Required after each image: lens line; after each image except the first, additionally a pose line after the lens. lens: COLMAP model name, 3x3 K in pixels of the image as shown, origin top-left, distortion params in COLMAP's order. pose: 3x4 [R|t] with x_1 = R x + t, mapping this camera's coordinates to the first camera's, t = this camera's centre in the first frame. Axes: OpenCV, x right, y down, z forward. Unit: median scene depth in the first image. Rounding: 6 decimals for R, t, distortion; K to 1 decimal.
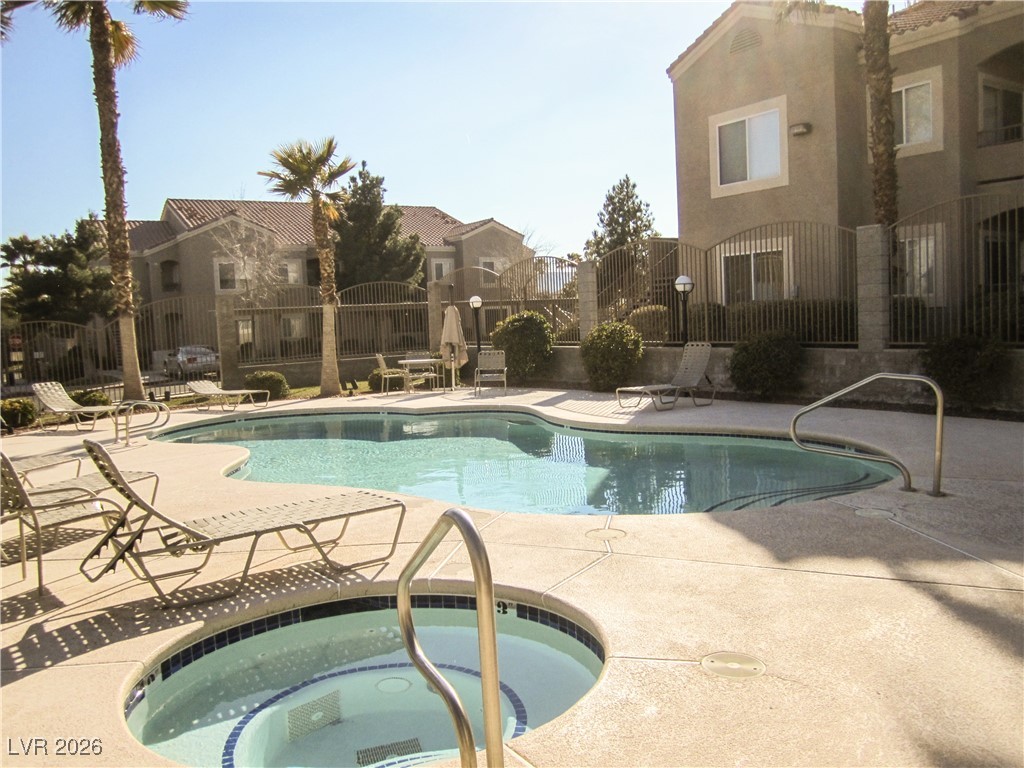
lens RADIAL K [[844.8, 0, 511.9], [0, 844.8, 377.4], [0, 0, 1]] dist [-0.067755, 0.034614]
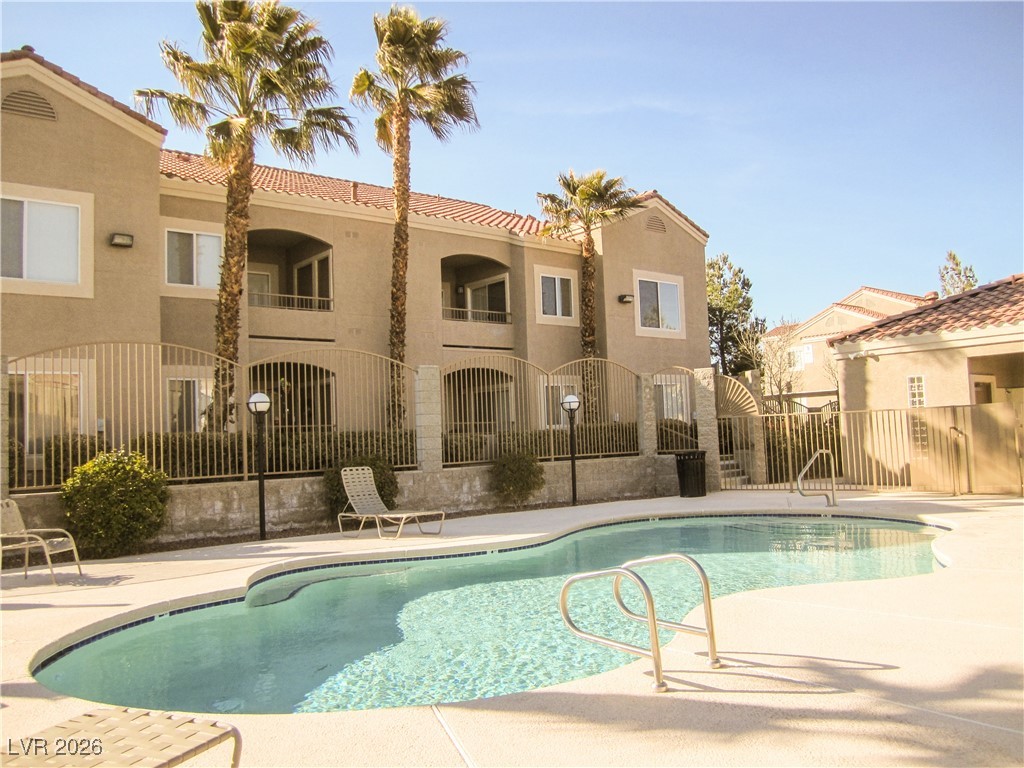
lens RADIAL K [[844.8, 0, 511.9], [0, 844.8, 377.4], [0, 0, 1]] dist [-0.067755, 0.034614]
pose [[-0.097404, 0.110590, 0.989082, -0.679911], [0.109083, 0.989006, -0.099839, -0.027289], [-0.989249, 0.098168, -0.108397, 0.872222]]
